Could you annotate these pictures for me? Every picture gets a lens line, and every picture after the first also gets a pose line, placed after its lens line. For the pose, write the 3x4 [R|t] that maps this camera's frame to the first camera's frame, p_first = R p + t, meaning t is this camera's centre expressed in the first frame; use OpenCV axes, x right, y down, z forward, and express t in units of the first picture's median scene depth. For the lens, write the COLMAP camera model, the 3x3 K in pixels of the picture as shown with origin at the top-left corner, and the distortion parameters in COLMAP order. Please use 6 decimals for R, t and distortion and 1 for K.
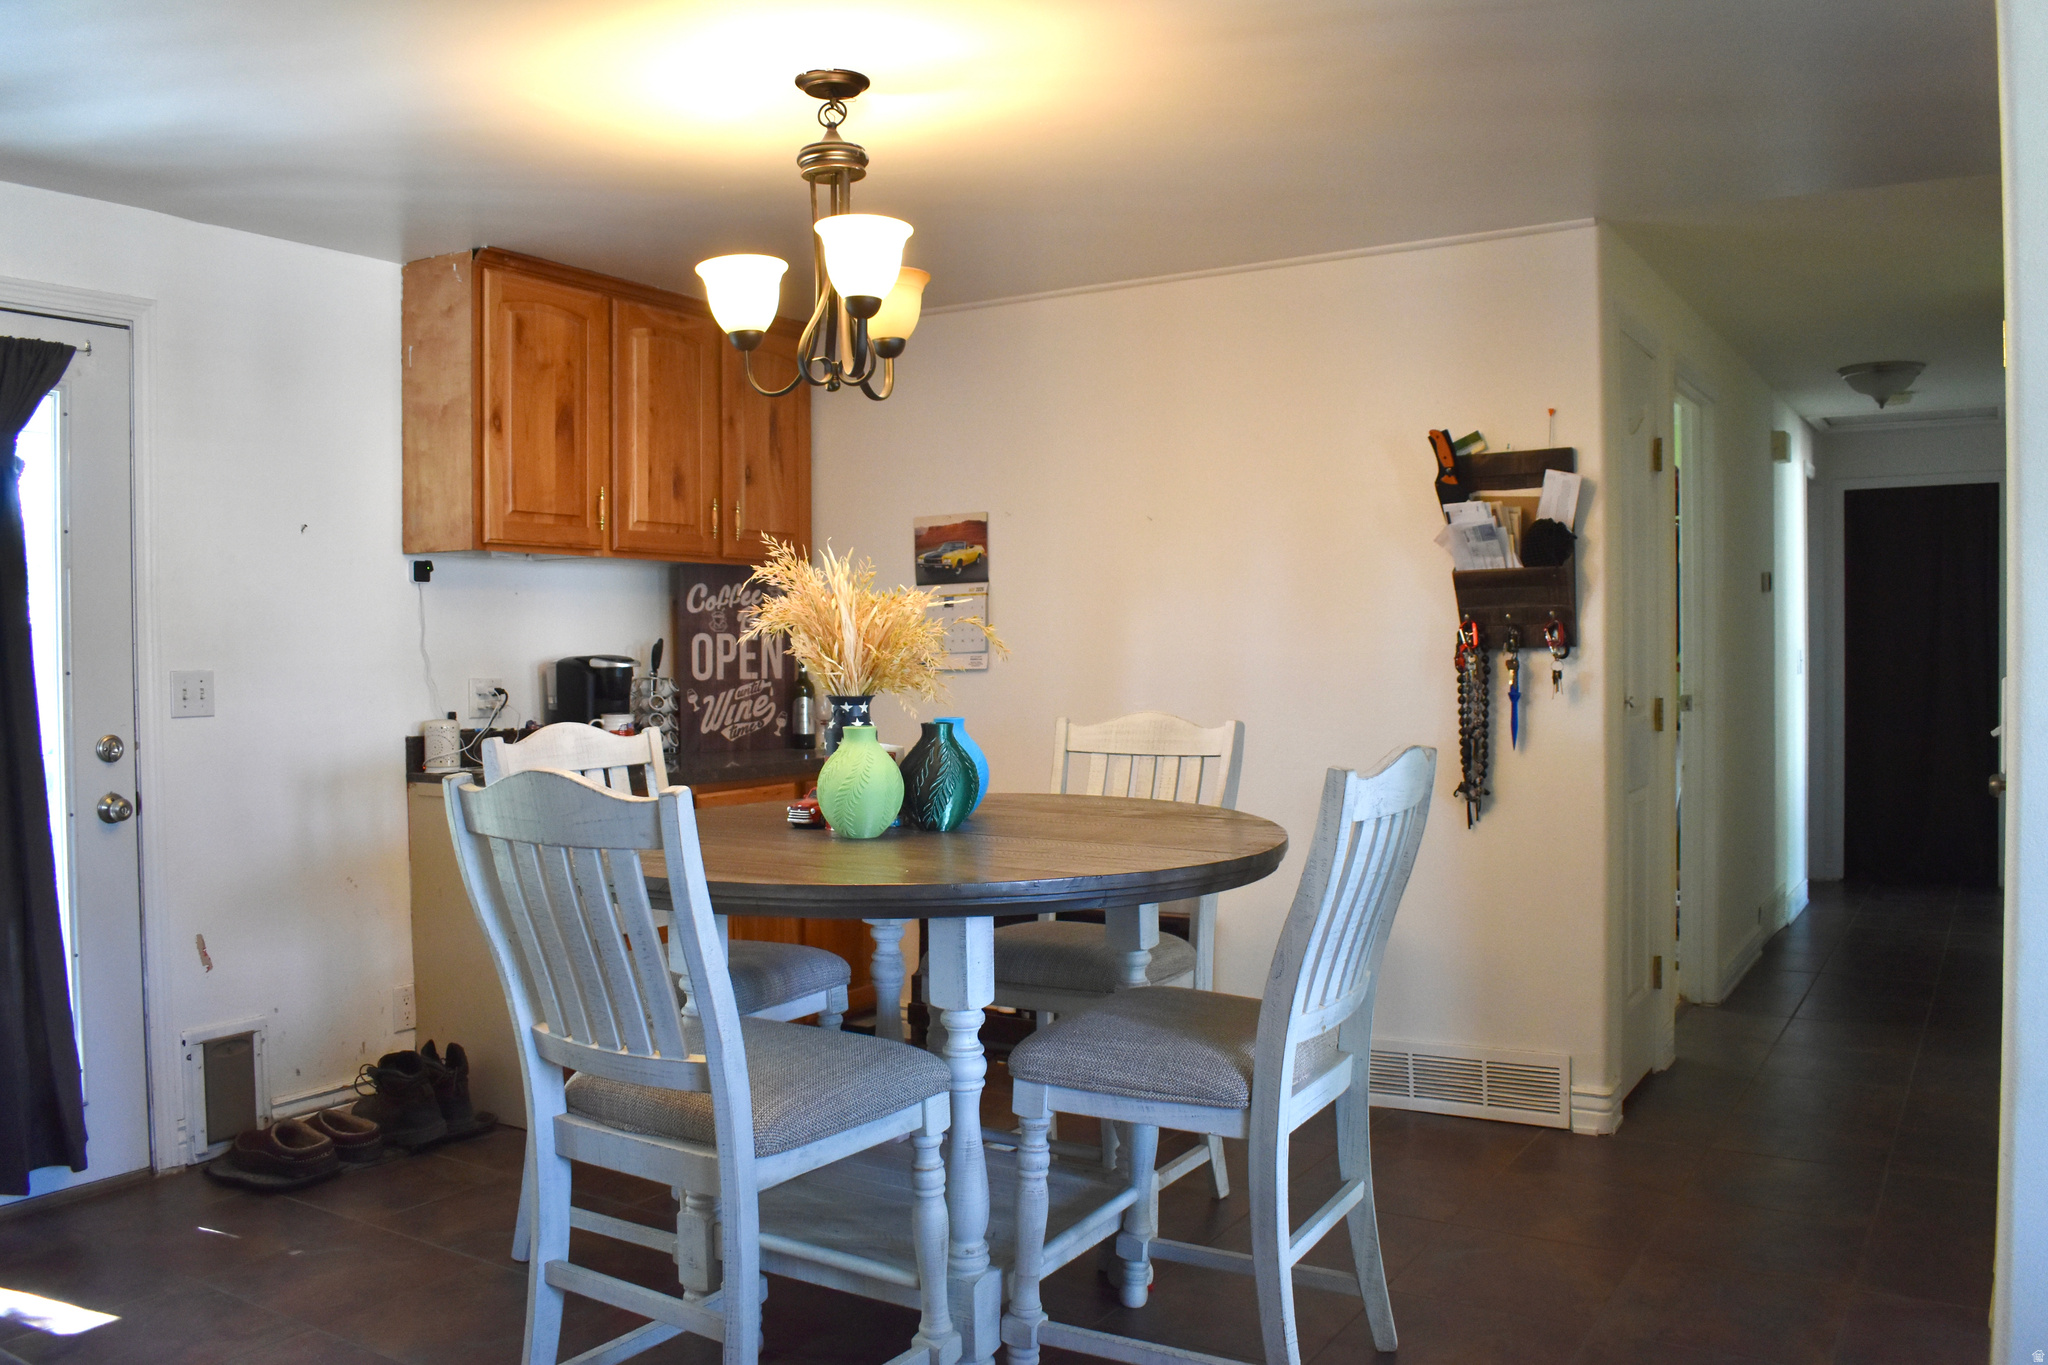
lens RADIAL K [[1602.8, 0, 1036.7], [0, 1602.8, 678.0], [0, 0, 1]] dist [-0.091795, 0.007687]
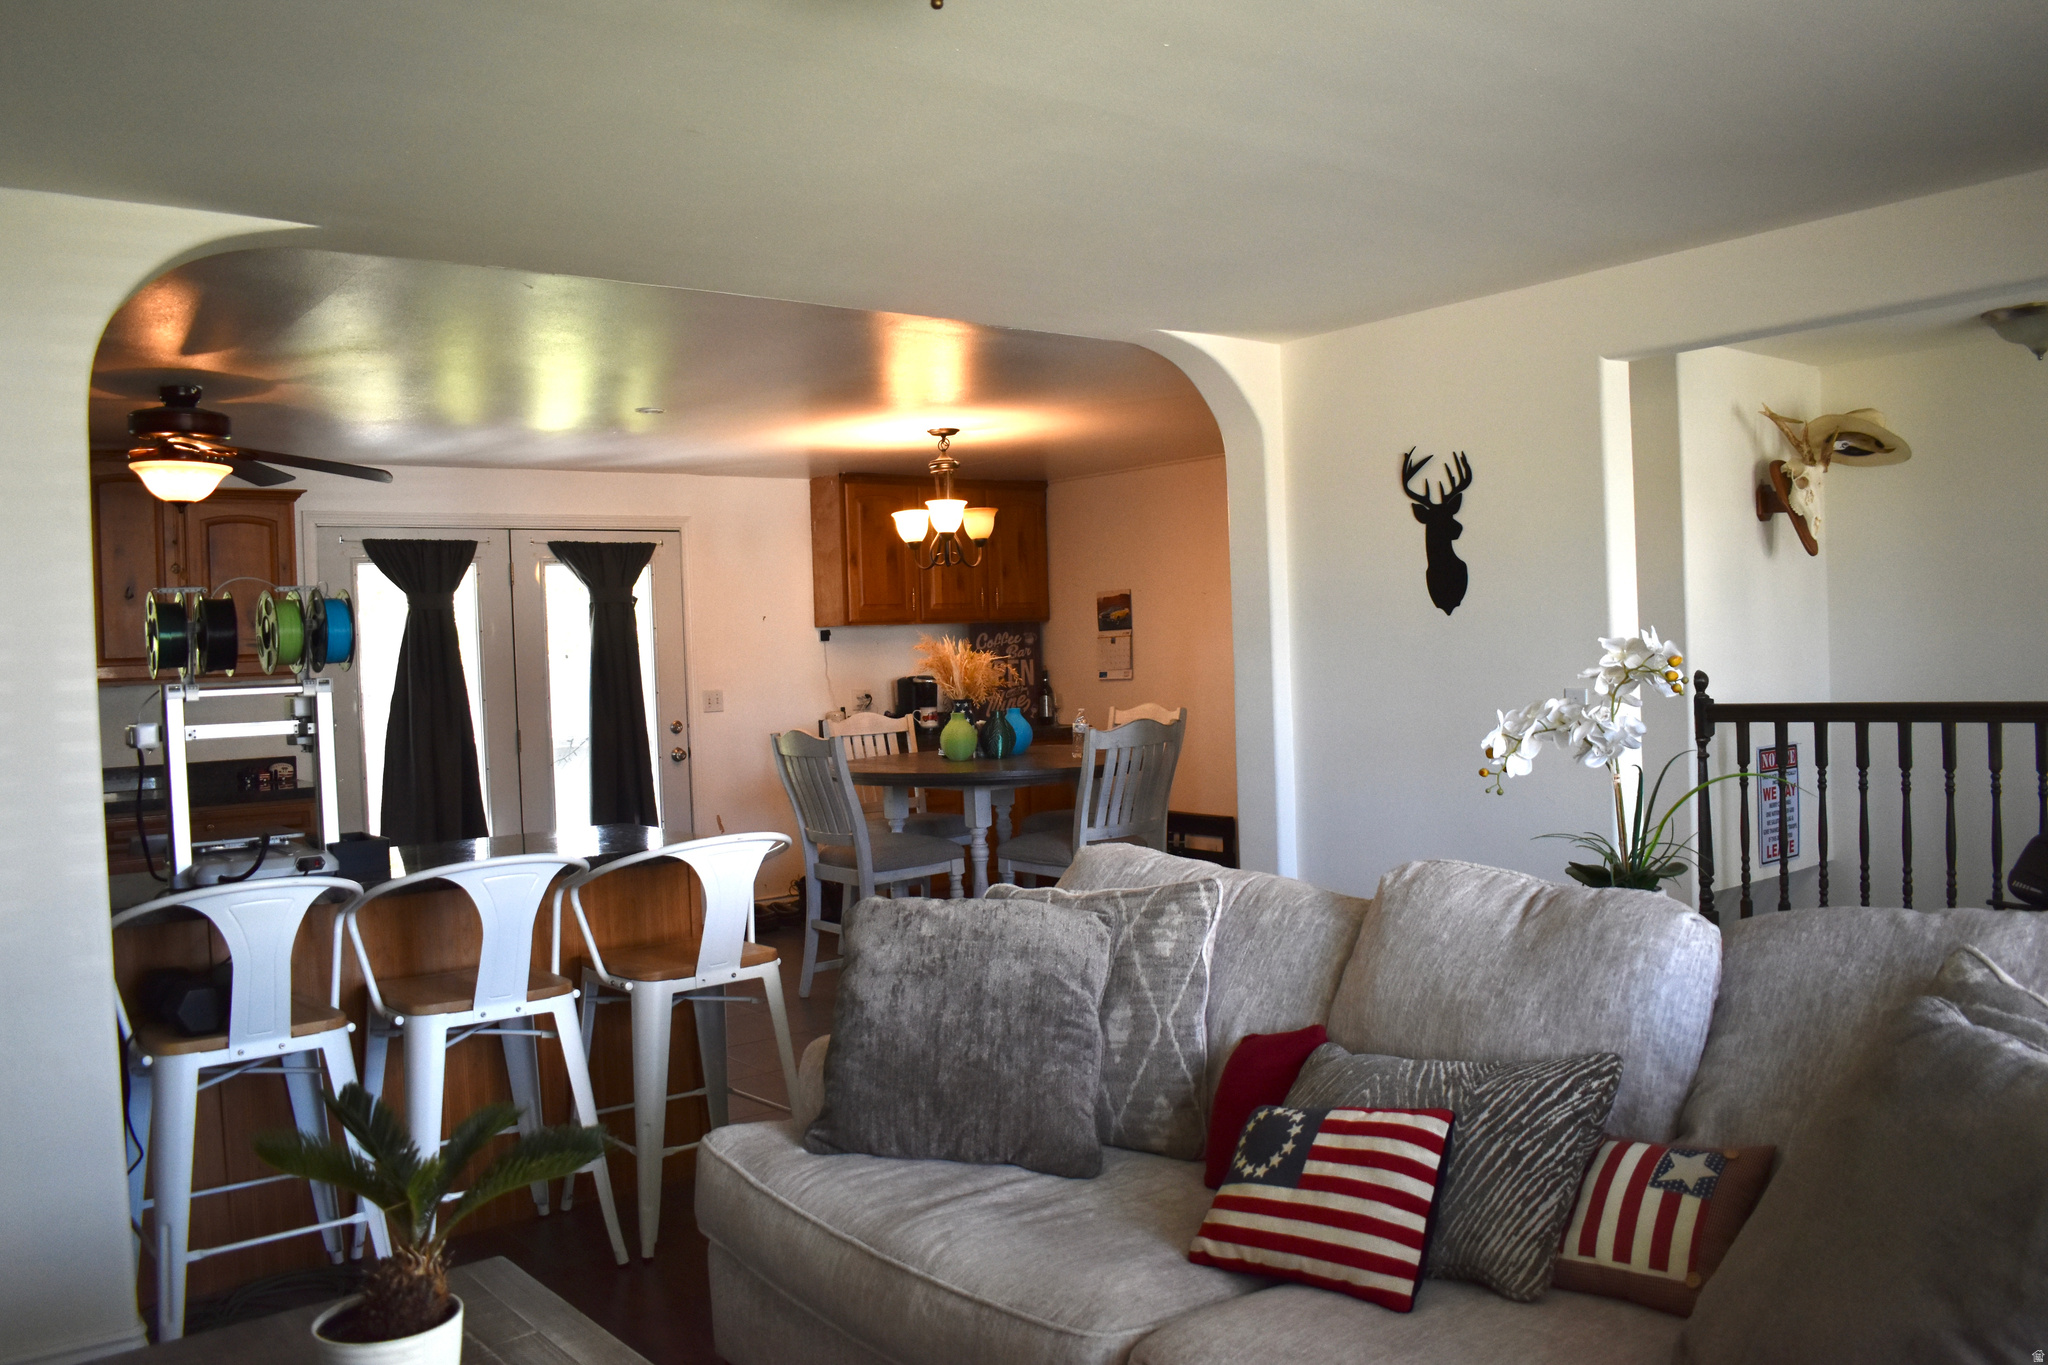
lens RADIAL K [[1602.8, 0, 1036.7], [0, 1602.8, 678.0], [0, 0, 1]] dist [-0.091795, 0.007687]
pose [[0.937754, -0.017777, -0.346844, 0.563505], [0.021250, 0.999755, 0.006212, -0.022952], [0.346649, -0.013196, 0.937902, -0.794740]]
